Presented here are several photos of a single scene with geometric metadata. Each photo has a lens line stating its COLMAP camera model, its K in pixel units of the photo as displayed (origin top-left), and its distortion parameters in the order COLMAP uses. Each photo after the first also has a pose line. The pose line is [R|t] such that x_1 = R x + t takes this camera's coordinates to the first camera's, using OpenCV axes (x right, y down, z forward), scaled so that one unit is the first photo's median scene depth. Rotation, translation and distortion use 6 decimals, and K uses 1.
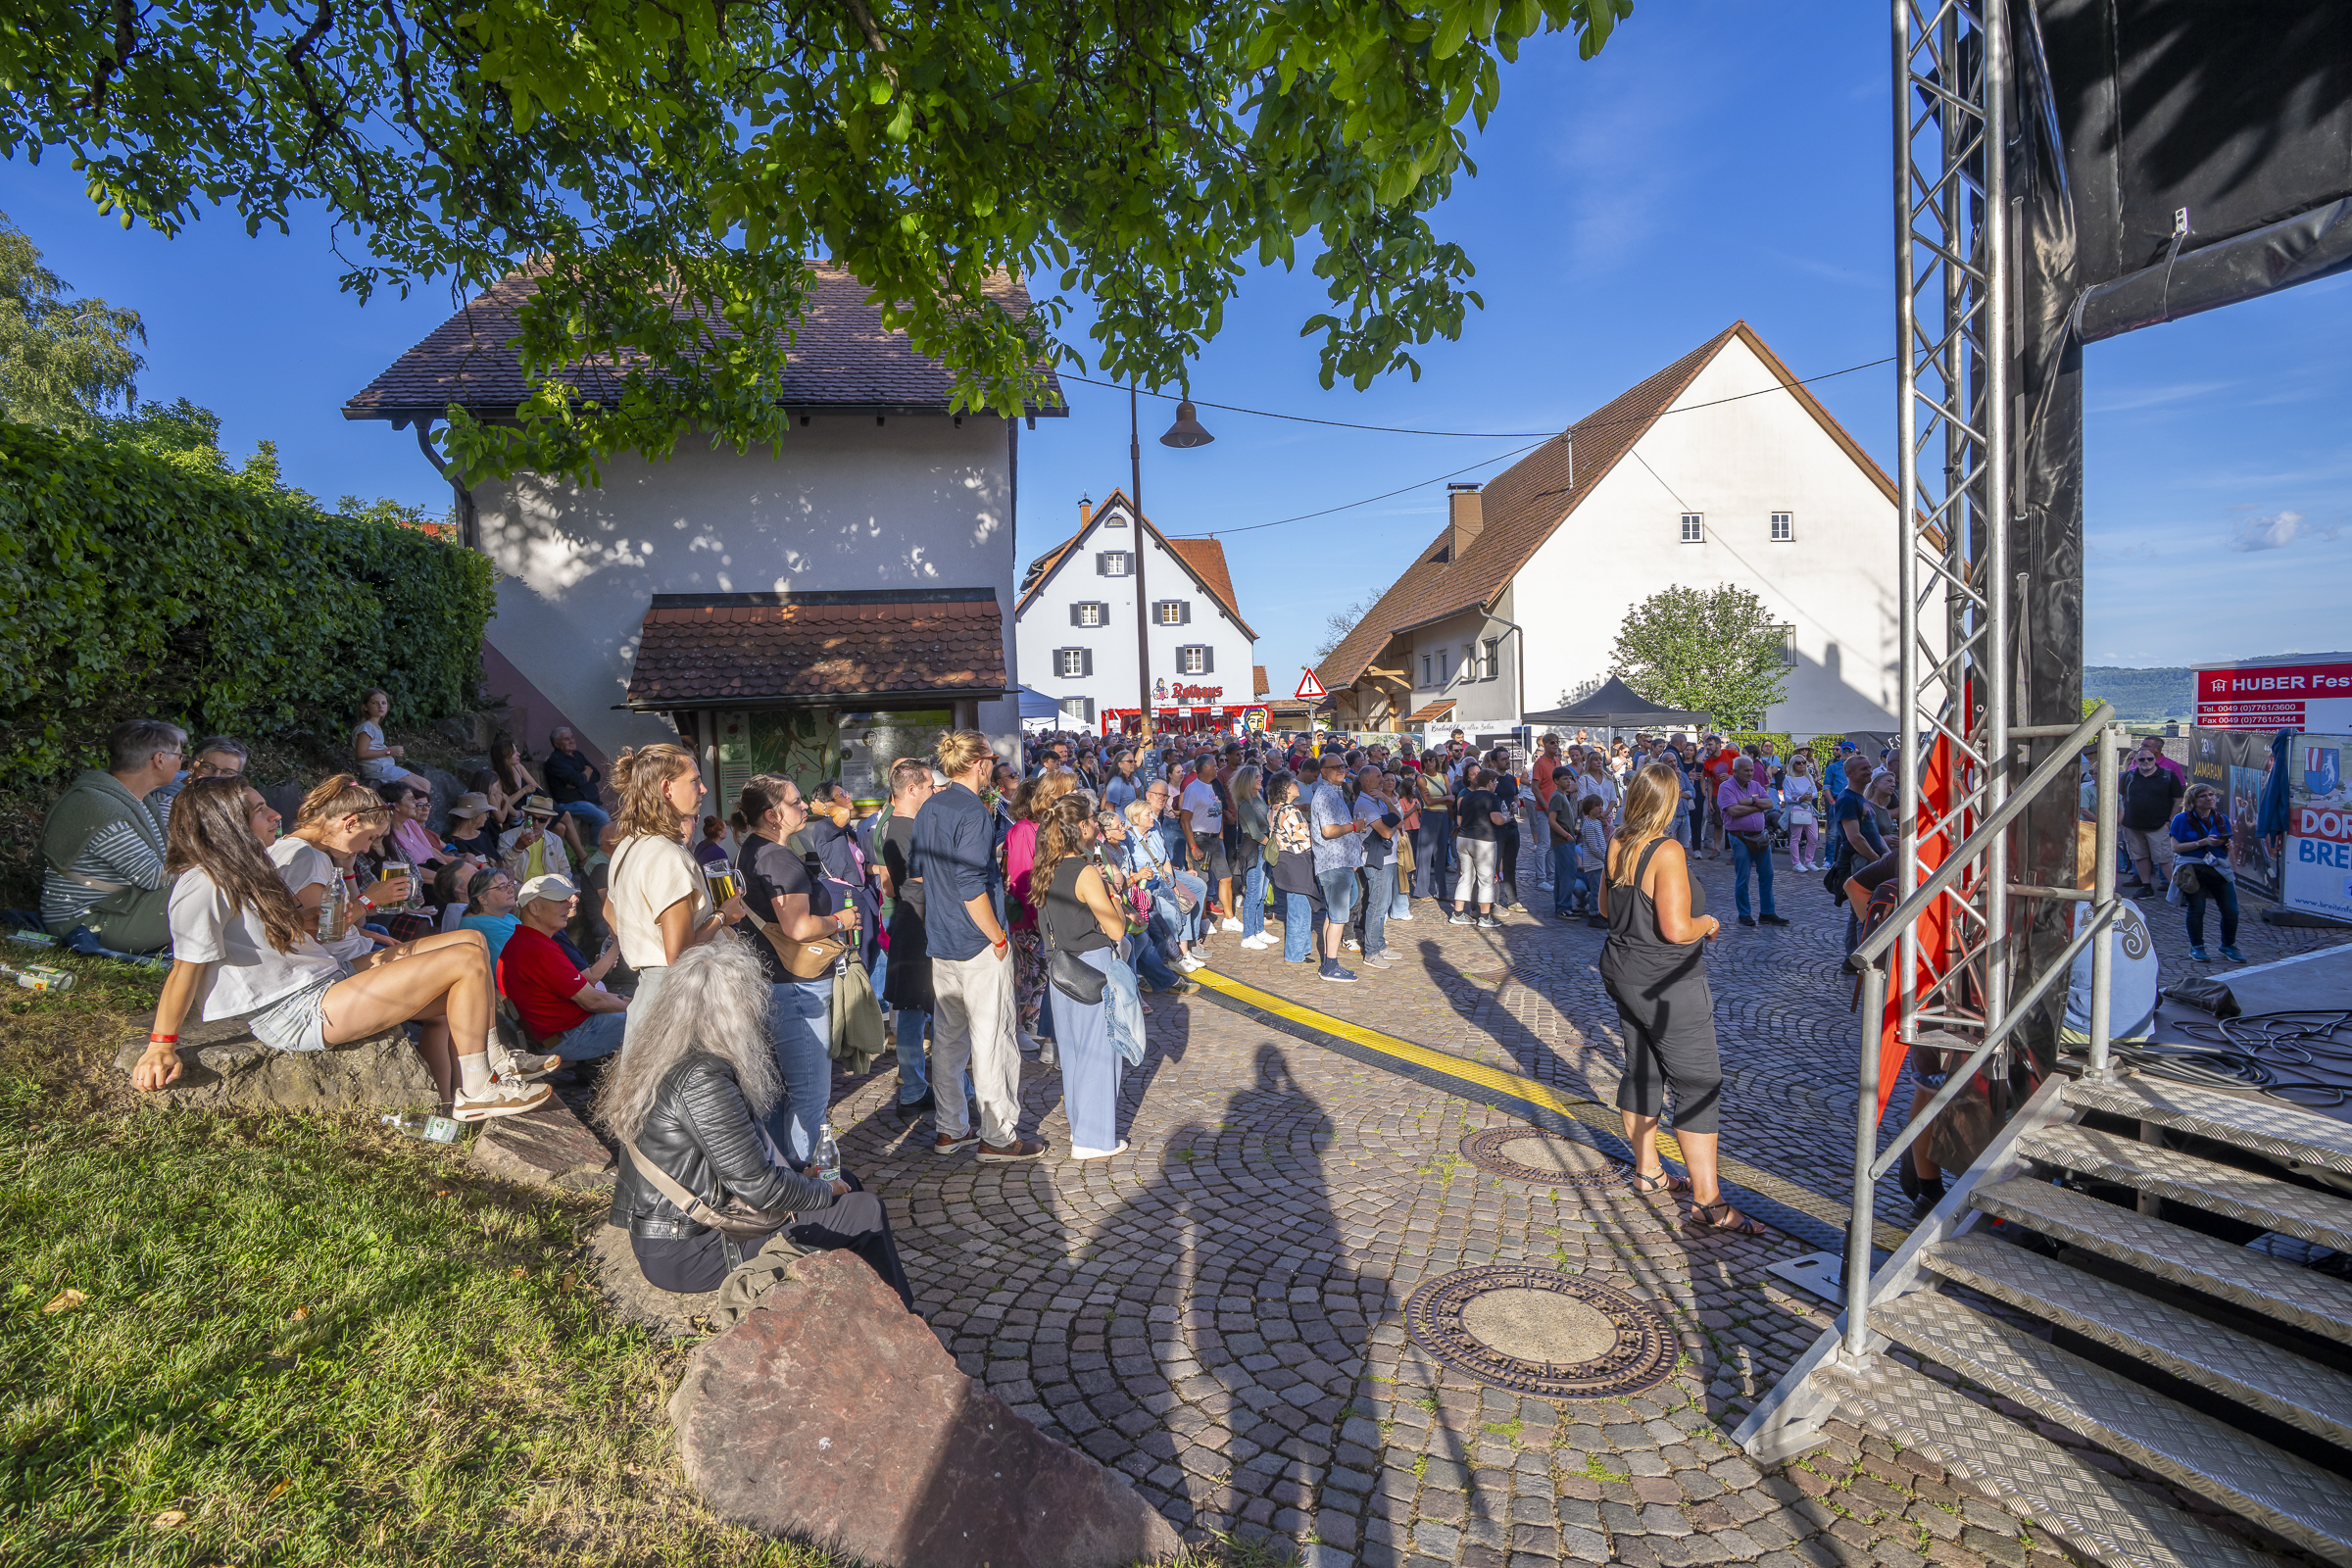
lens RADIAL K [[1098.1, 0, 1188.1], [0, 1098.1, 782.7], [0, 0, 1]] dist [-0.053448, 0.023452]
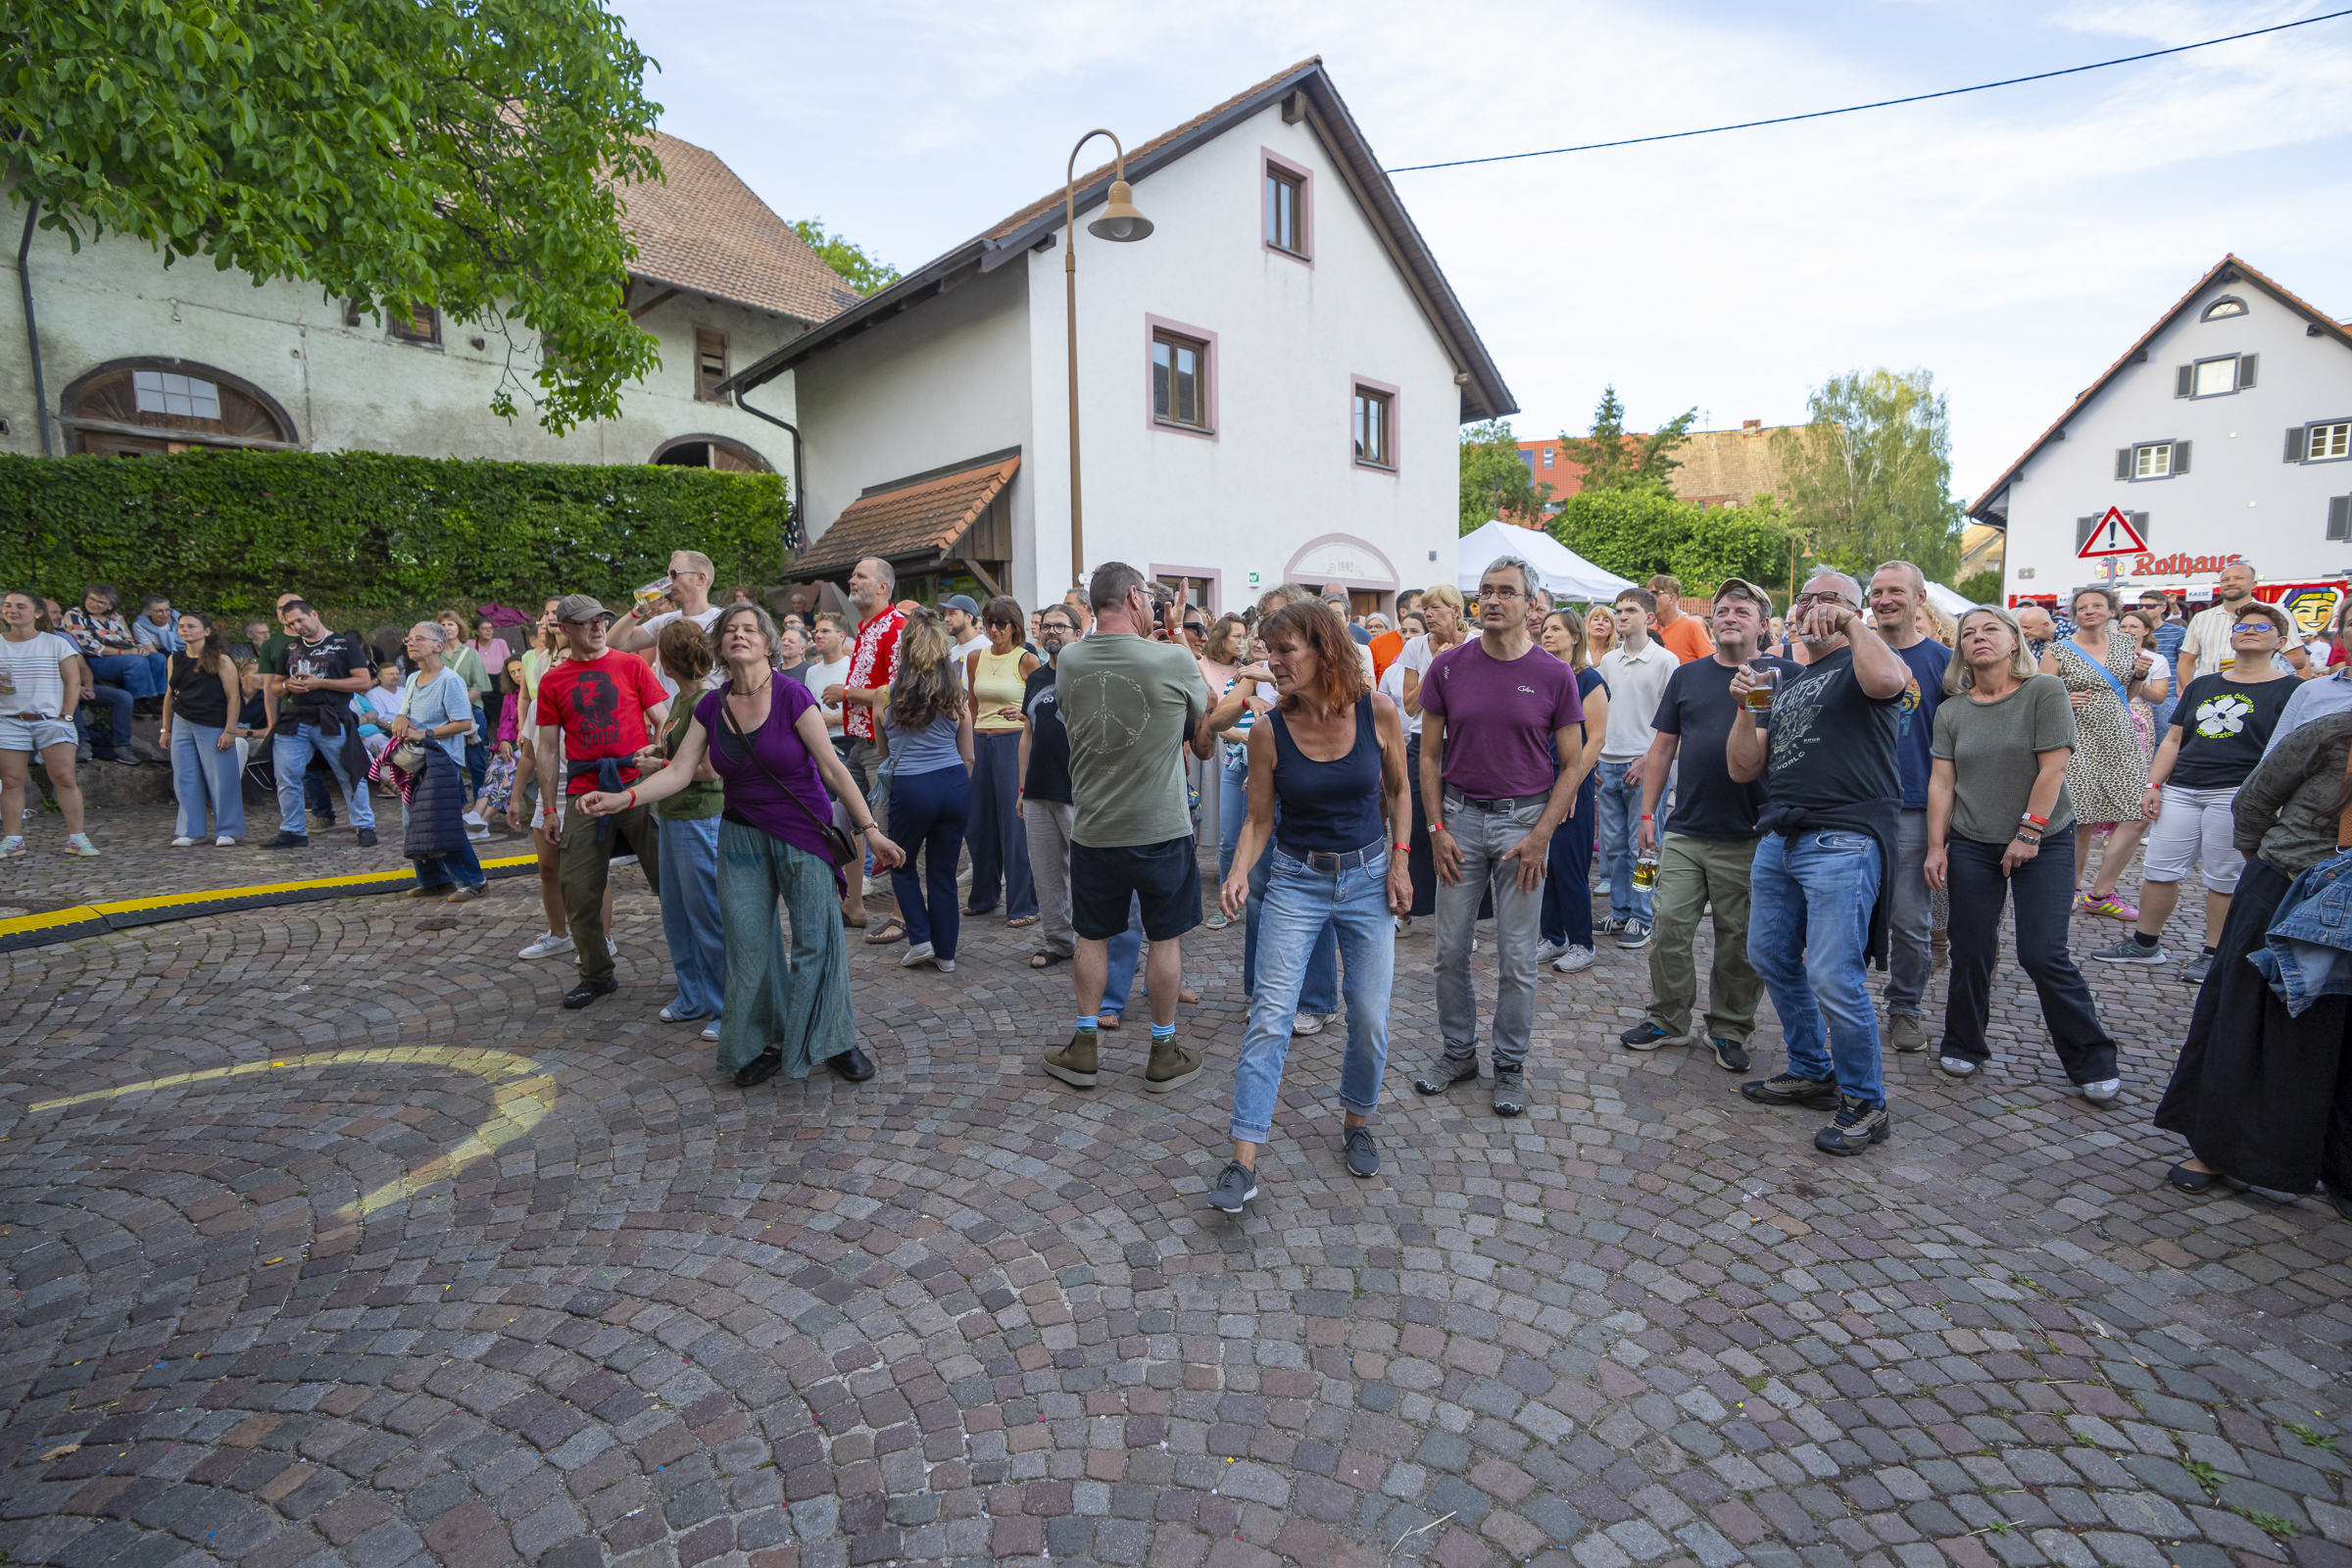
lens RADIAL K [[1093.8, 0, 1177.4], [0, 1093.8, 792.4], [0, 0, 1]] dist [-0.061509, 0.024849]
pose [[0.537001, 0.124992, -0.834270, 0.257256], [-0.046404, 0.991842, 0.118731, 0.002727], [0.842304, -0.025045, 0.538420, 0.208868]]
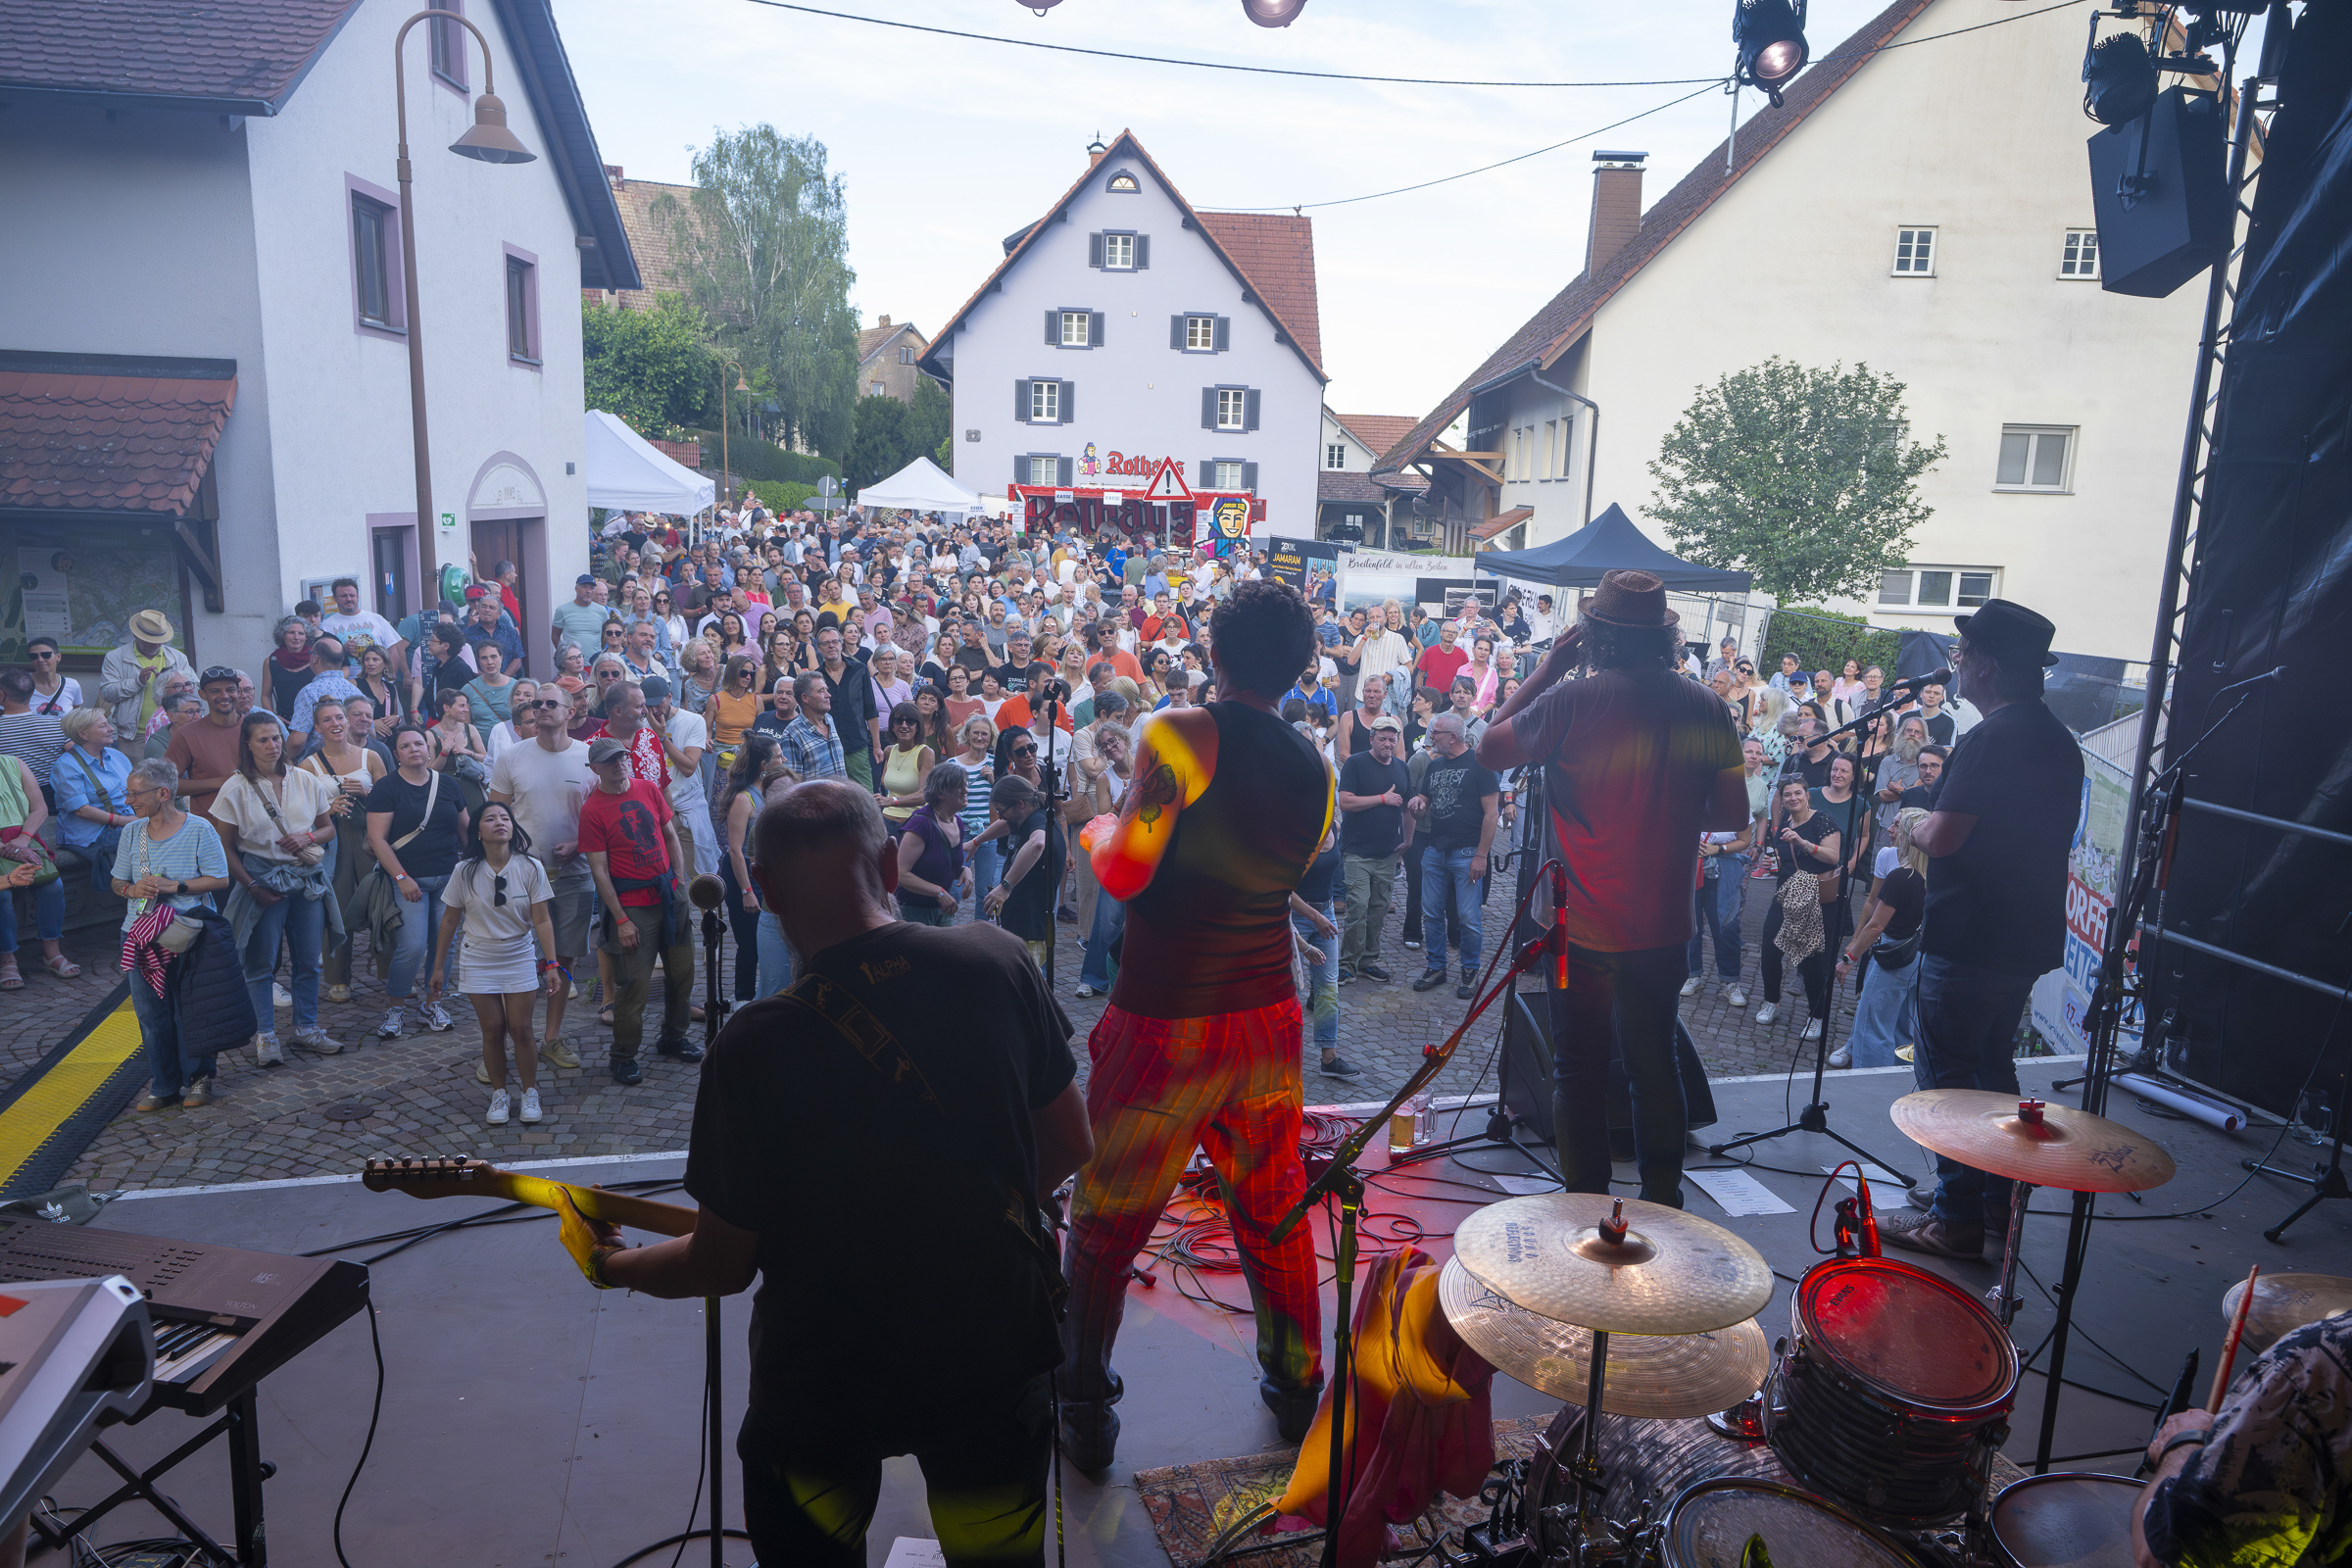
lens RADIAL K [[1640.4, 0, 1177.9], [0, 1640.4, 791.3], [0, 0, 1]] dist [-0.000679, 0.034700]
pose [[0.987230, 0.094999, -0.127872, 0.202703], [-0.076888, 0.987190, 0.139800, -0.034327], [0.139515, -0.128183, 0.981888, 0.002495]]
